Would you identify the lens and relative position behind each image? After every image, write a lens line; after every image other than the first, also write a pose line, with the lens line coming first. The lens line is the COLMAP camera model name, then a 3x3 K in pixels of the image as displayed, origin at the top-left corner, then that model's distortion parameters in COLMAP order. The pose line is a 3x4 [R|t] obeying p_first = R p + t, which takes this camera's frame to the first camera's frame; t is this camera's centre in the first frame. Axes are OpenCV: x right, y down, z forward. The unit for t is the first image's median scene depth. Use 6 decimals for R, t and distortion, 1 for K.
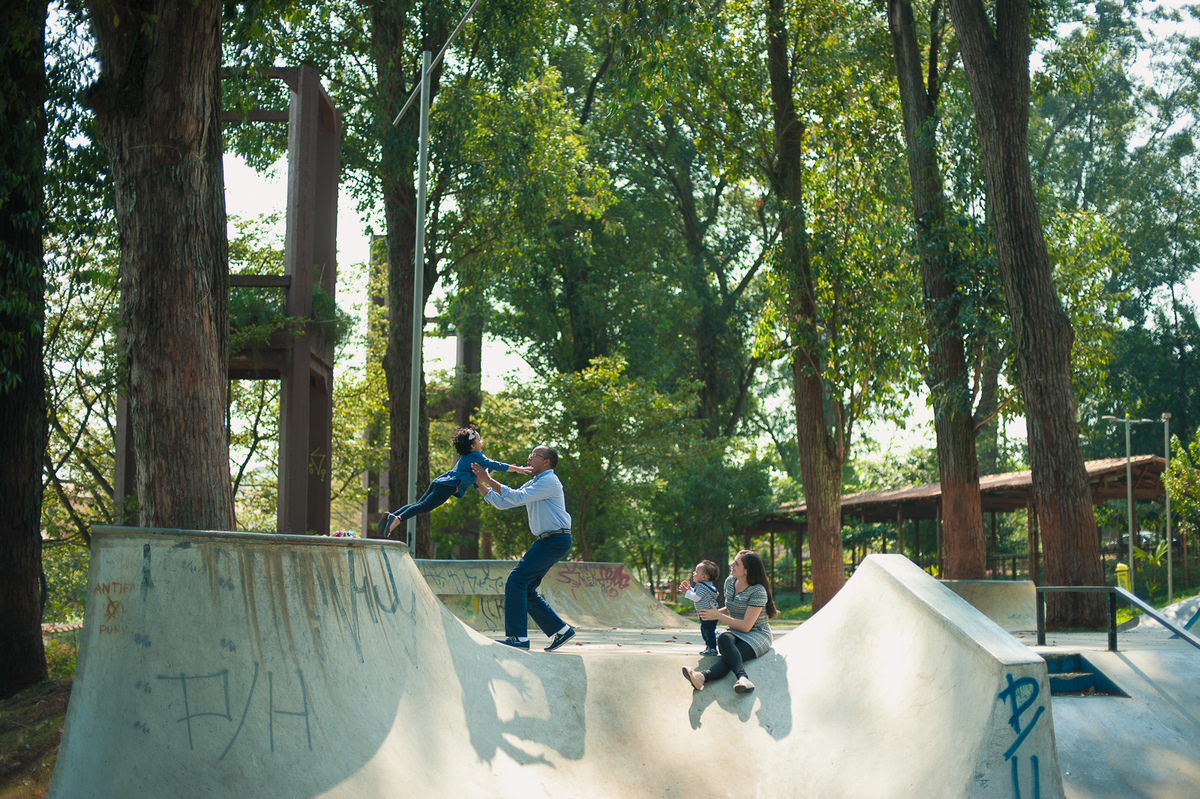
lens RADIAL K [[1631.9, 0, 555.8], [0, 1631.9, 396.8], [0, 0, 1]] dist [0.015427, 0.008985]
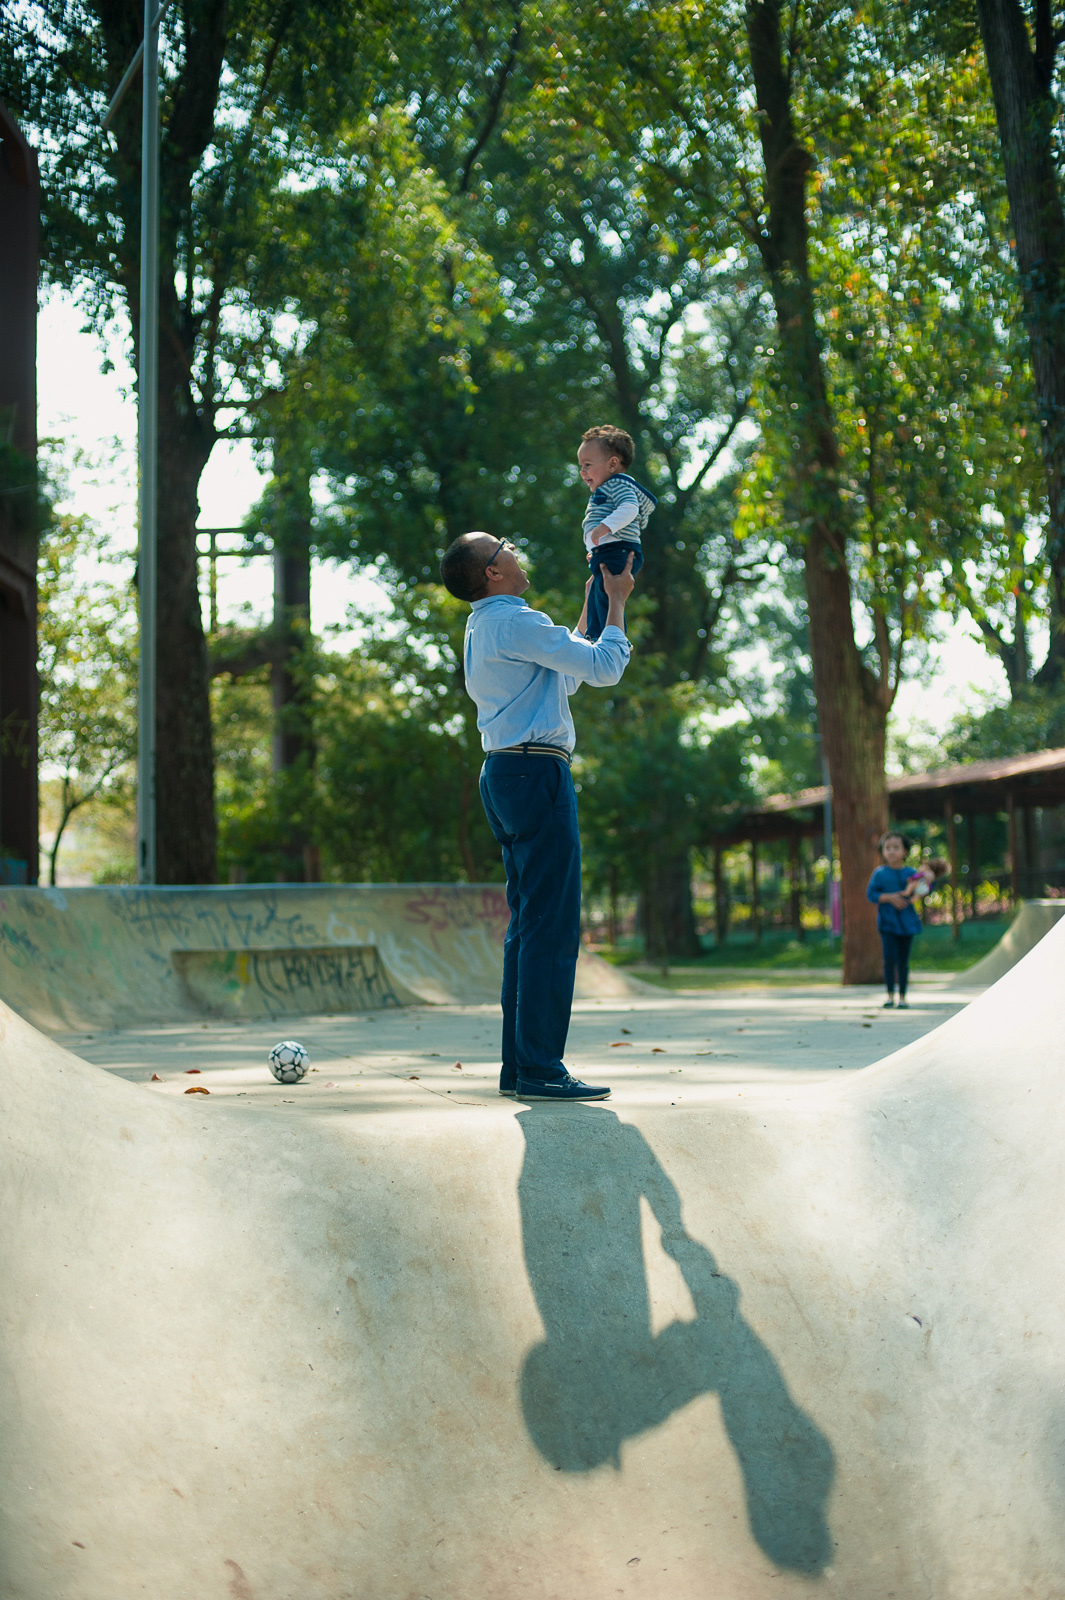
lens RADIAL K [[2175.9, 0, 532.5], [0, 2175.9, 800.0], [0, 0, 1]] dist [0.015427, 0.008985]
pose [[0.998886, -0.027337, 0.038476, 0.008951], [0.025150, 0.998101, 0.056226, 0.017492], [-0.039940, -0.055196, 0.997676, 0.145623]]
